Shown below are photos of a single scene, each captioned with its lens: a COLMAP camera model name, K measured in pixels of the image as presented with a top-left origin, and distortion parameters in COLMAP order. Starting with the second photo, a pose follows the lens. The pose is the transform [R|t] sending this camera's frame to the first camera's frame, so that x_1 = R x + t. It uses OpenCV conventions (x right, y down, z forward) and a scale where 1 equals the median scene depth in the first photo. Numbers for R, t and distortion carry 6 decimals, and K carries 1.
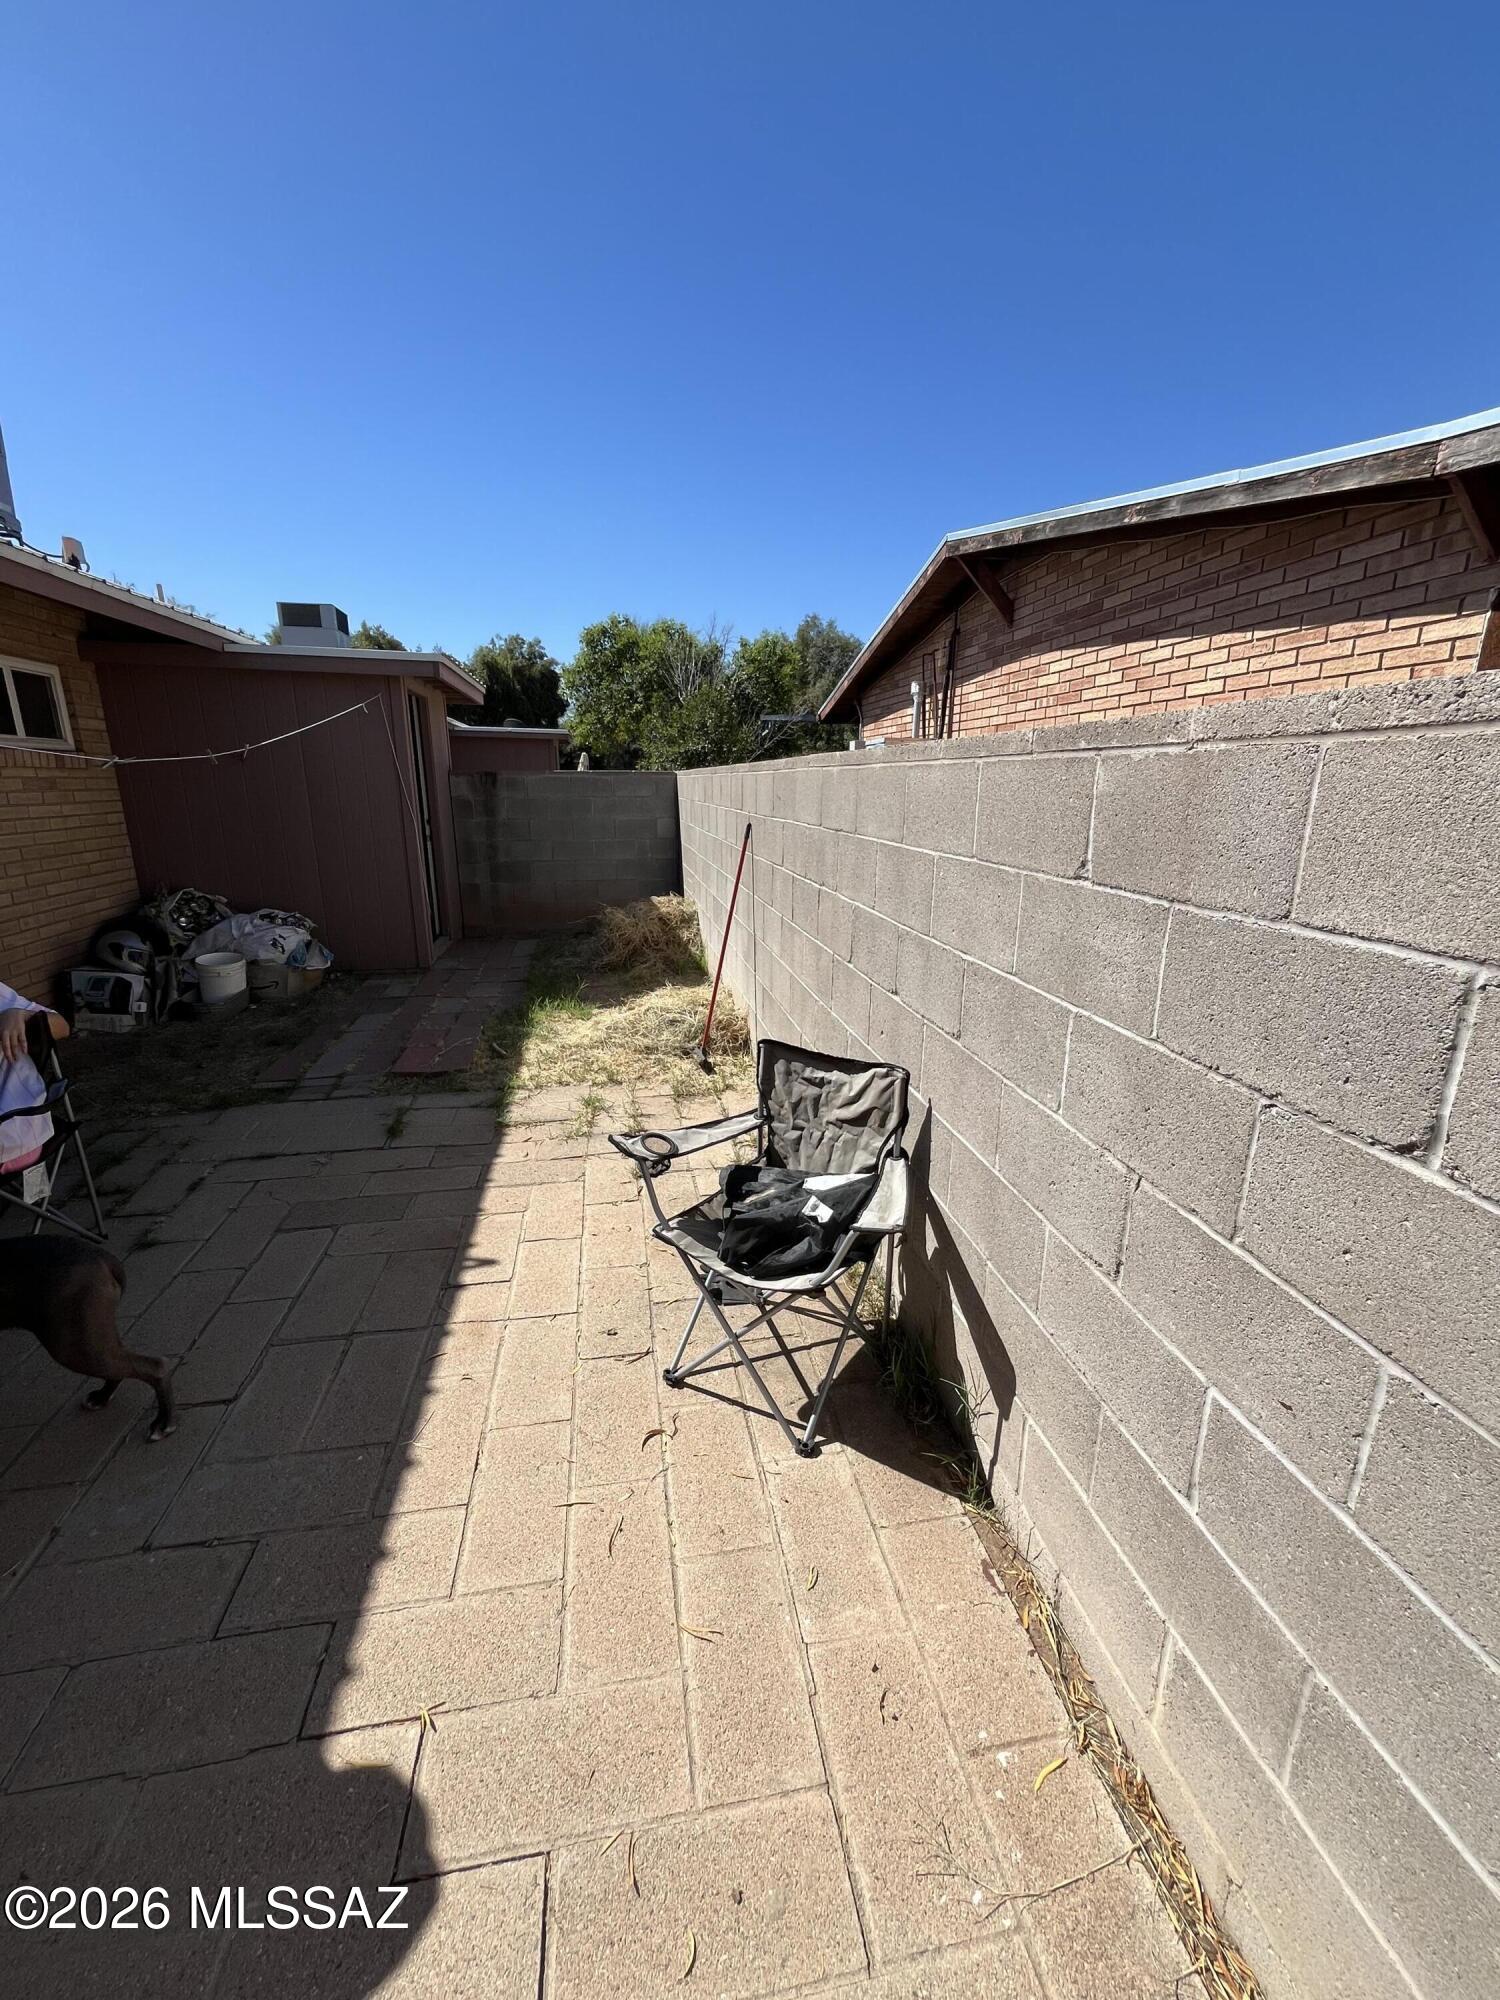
lens RADIAL K [[816.7, 0, 755.3], [0, 816.7, 1004.0], [0, 0, 1]] dist [0.001667, -0.000061]
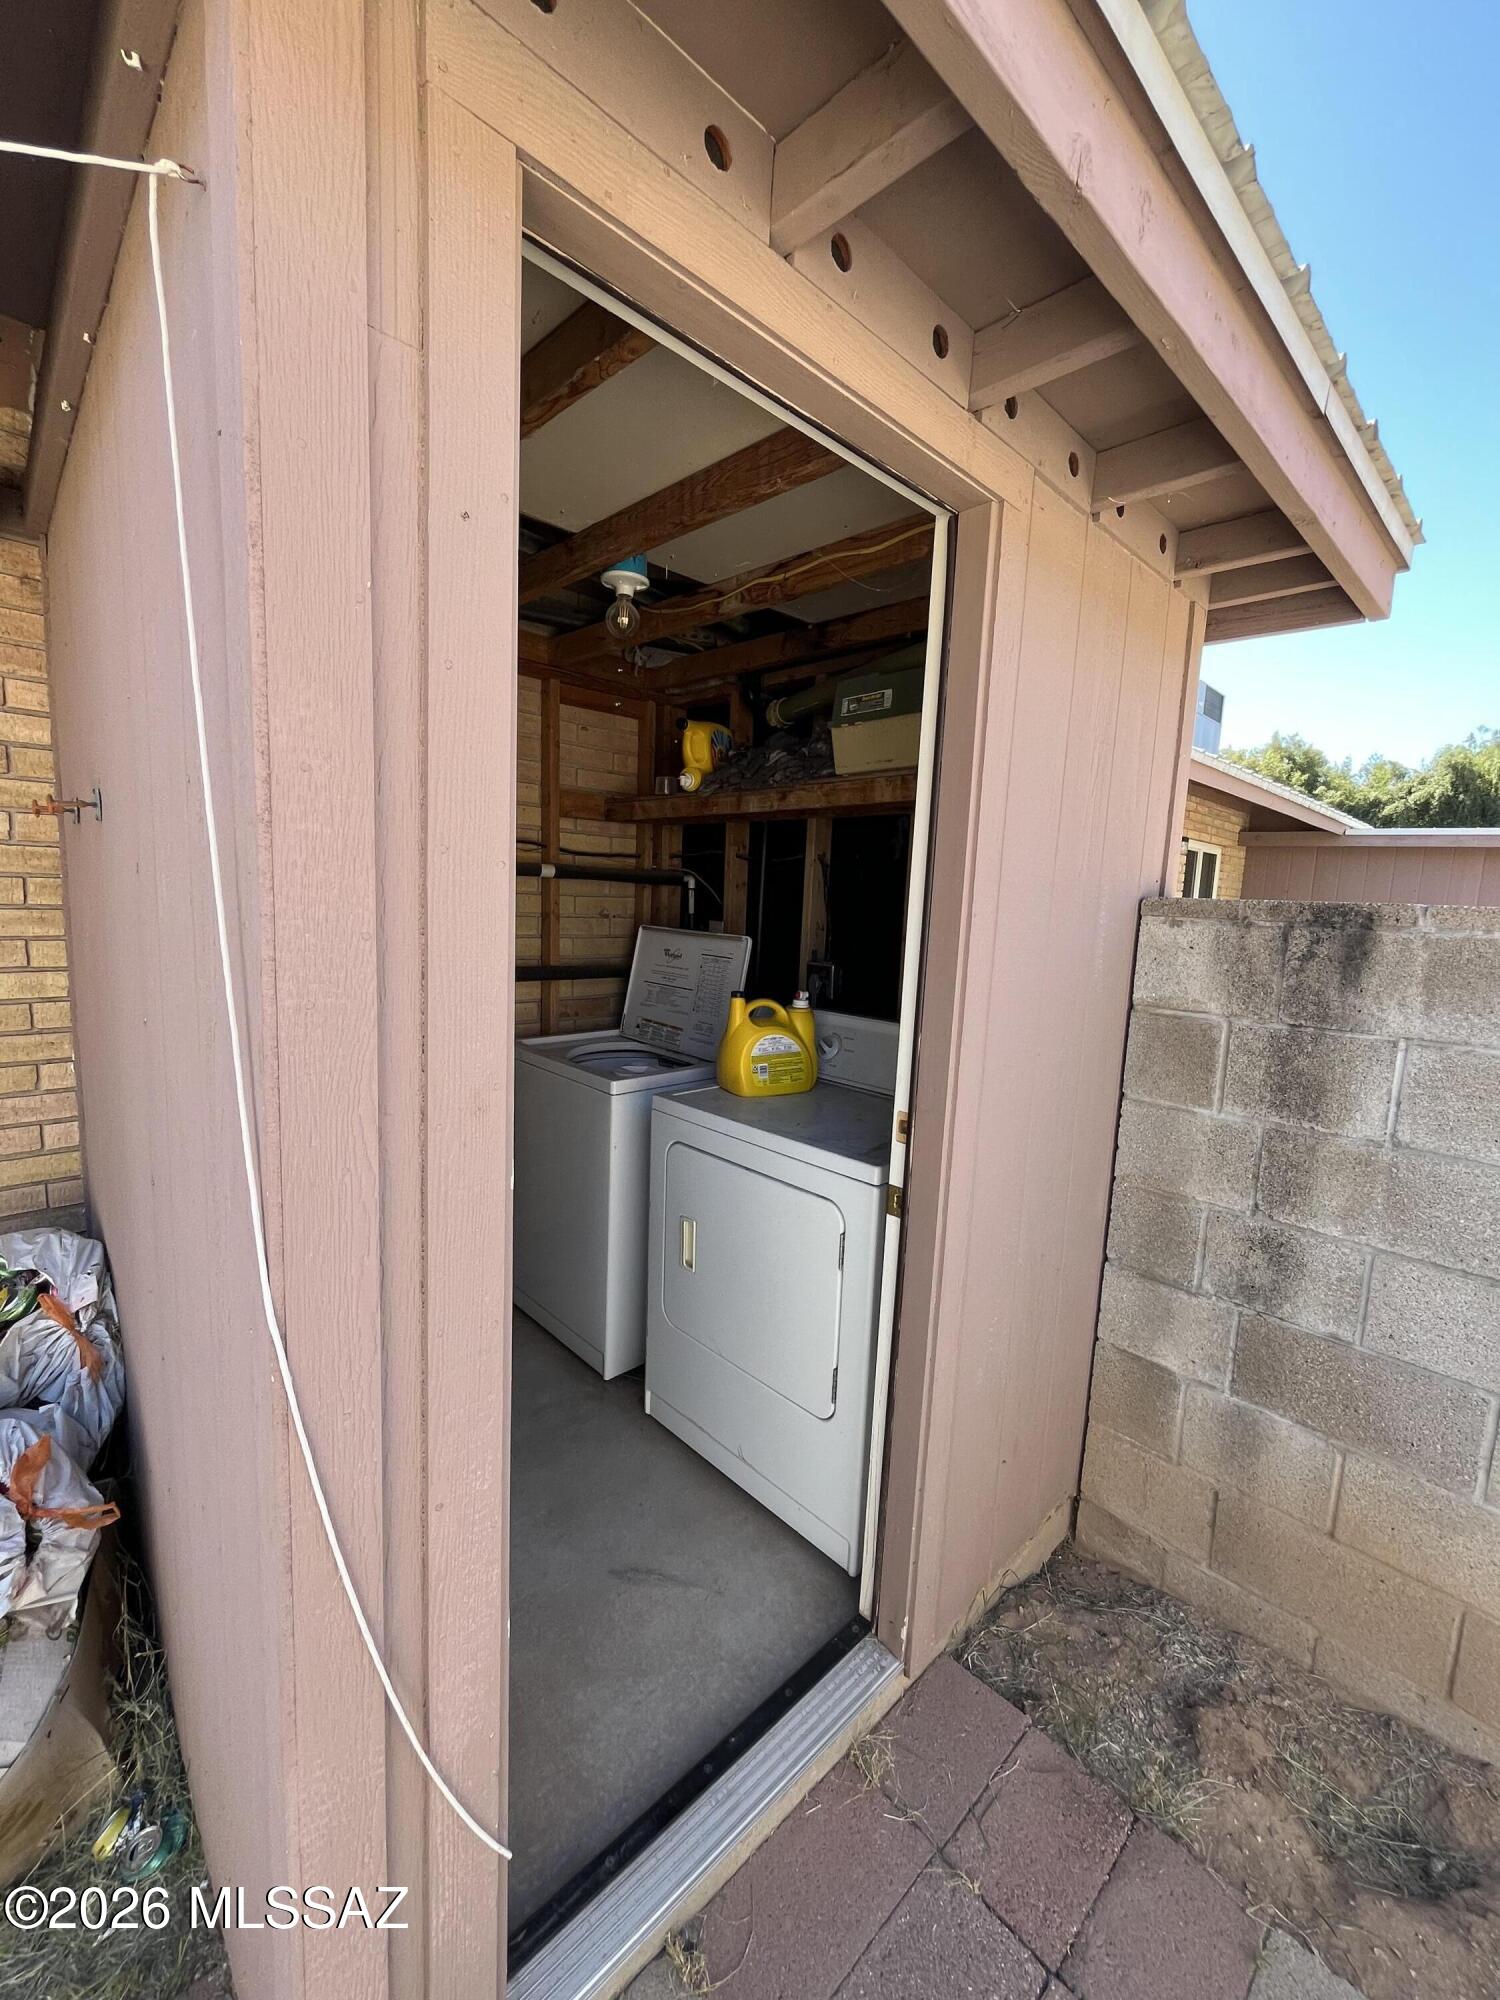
lens RADIAL K [[816.7, 0, 752.2], [0, 816.7, 1006.7], [0, 0, 1]] dist [0.001667, -0.000061]
pose [[0.549547, 0.133763, -0.824685, -0.230602], [-0.259795, 0.965522, -0.016514, -0.215376], [0.794043, 0.223324, 0.565351, 0.761143]]
